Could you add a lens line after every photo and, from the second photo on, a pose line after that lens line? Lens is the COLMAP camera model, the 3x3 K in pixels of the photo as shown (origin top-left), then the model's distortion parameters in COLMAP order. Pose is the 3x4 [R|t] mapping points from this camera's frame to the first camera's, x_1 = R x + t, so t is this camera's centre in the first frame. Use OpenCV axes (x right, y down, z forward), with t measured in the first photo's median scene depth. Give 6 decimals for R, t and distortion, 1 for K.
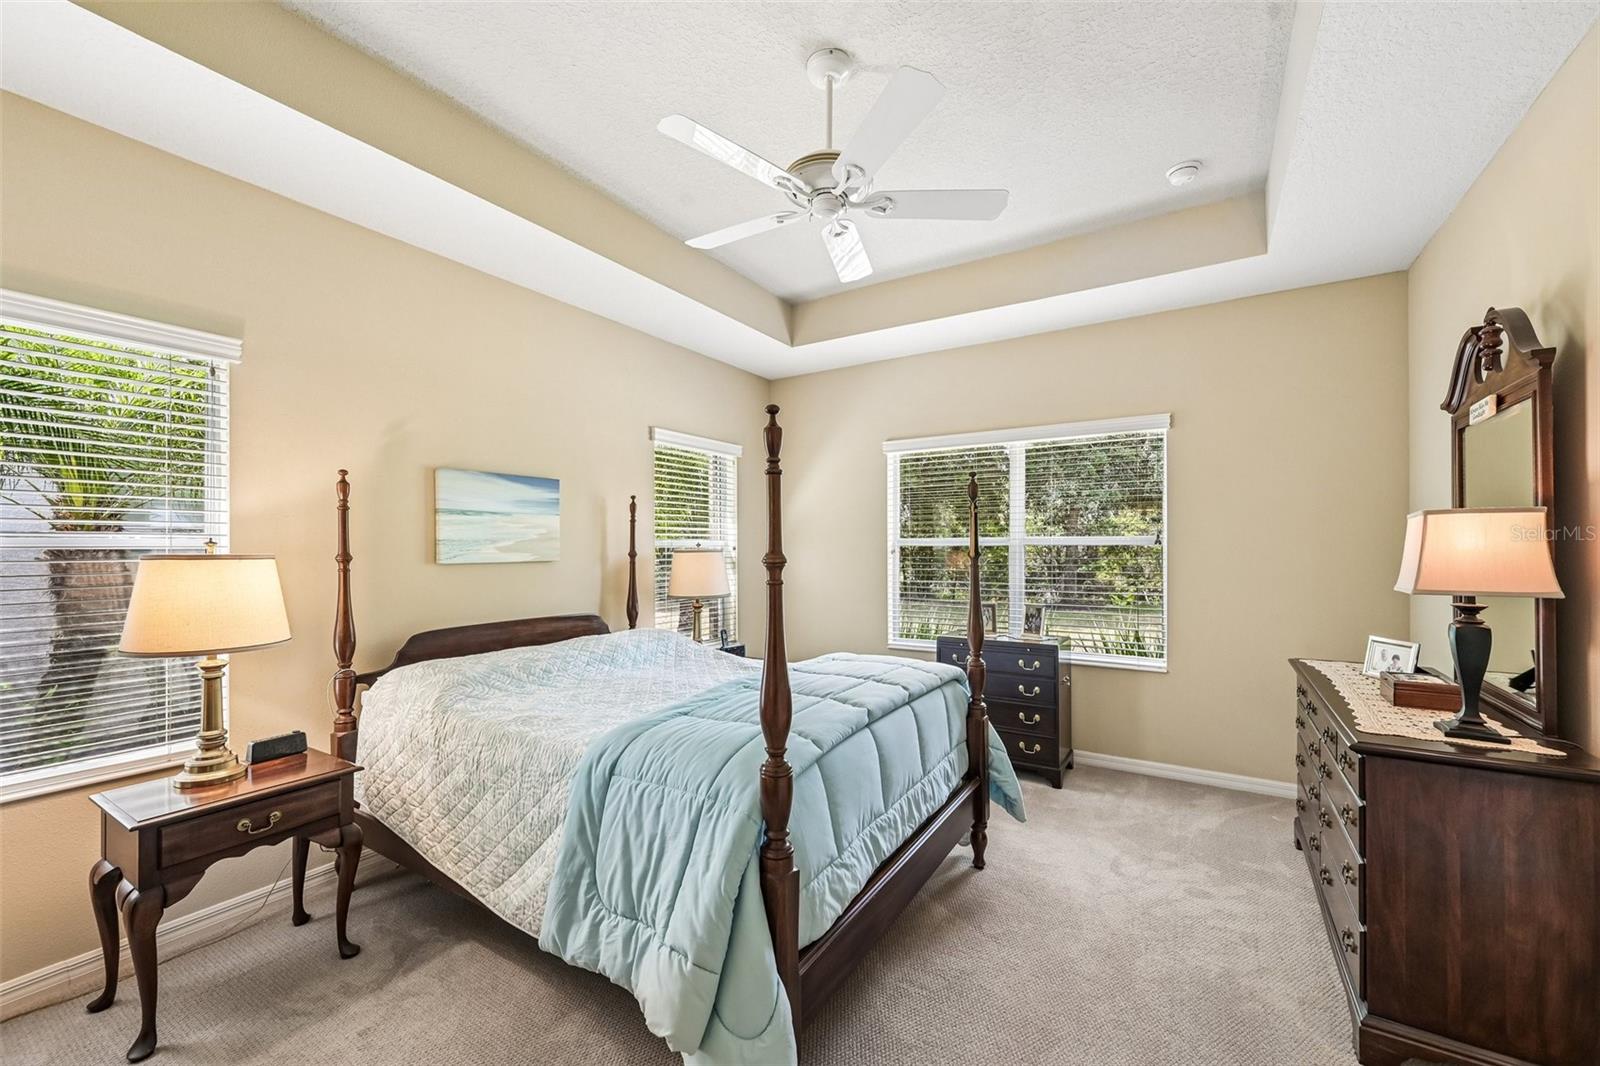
lens RADIAL K [[631.8, 0, 807.2], [0, 631.8, 540.2], [0, 0, 1]] dist [-0.001808, -0.000593]
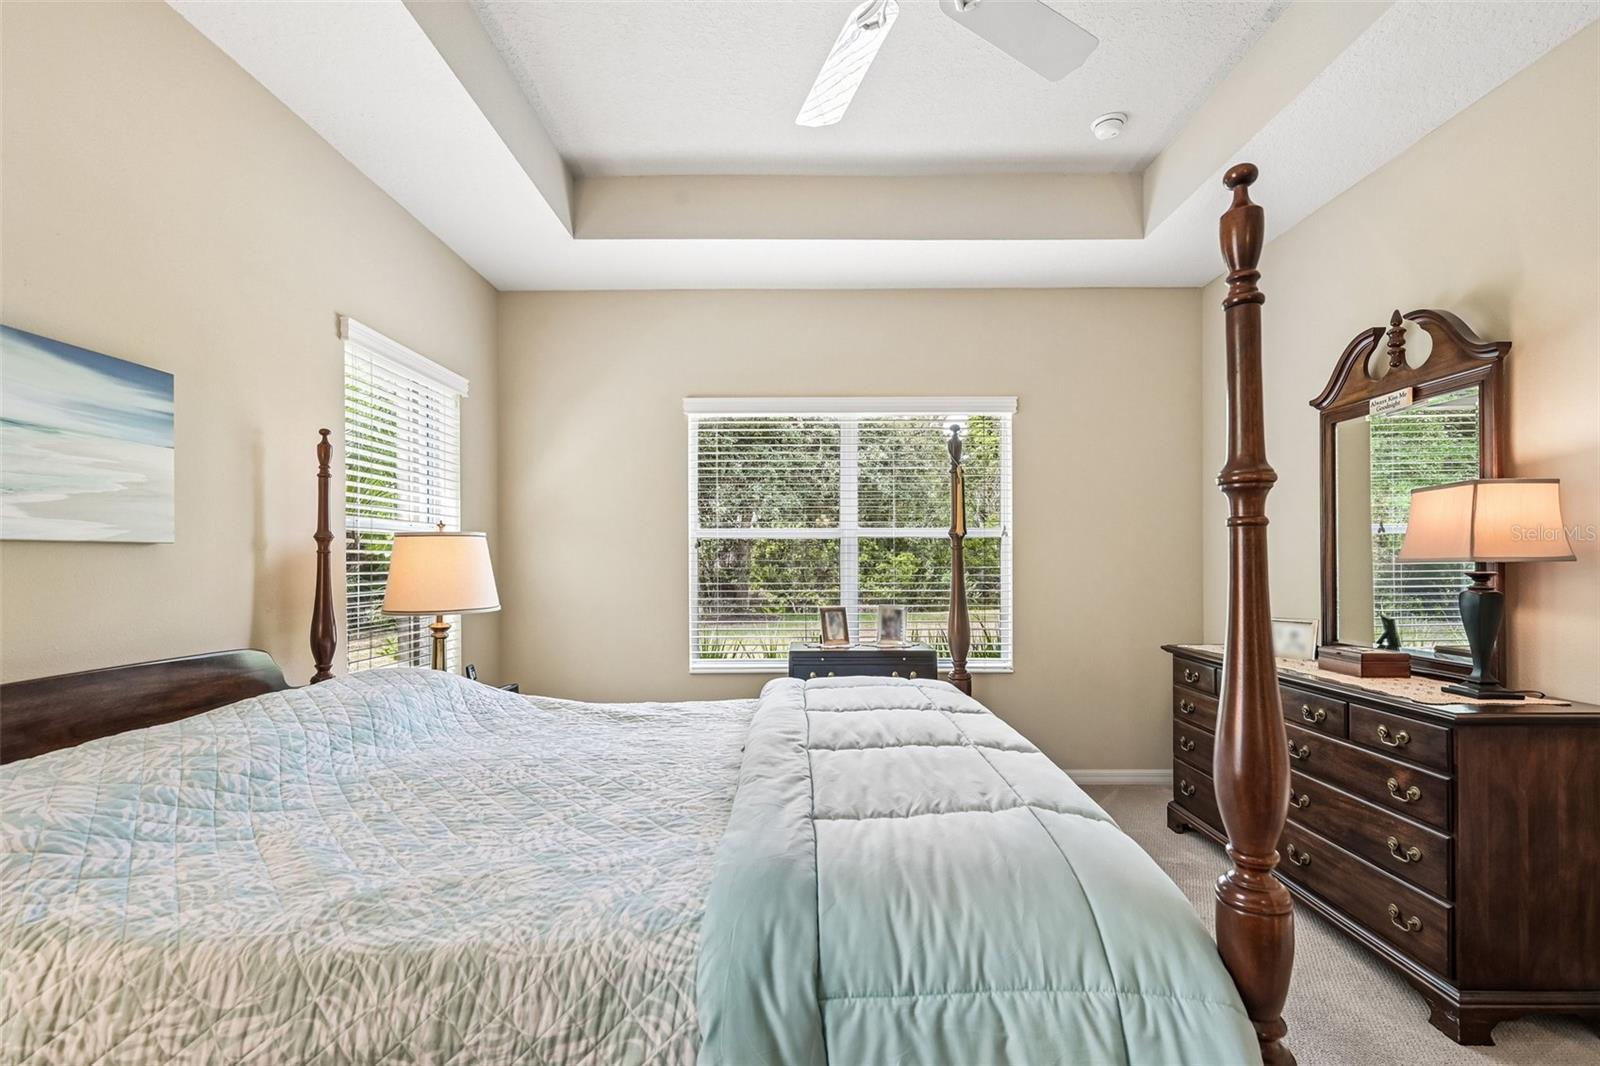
lens RADIAL K [[706.4, 0, 812.3], [0, 706.4, 558.7], [0, 0, 1]] dist [-0.004909, 0.000855]
pose [[0.852369, 0.001331, 0.522939, -0.260729], [-0.005229, 0.999968, 0.005978, 0.039151], [-0.522914, -0.007830, 0.852349, 0.290796]]
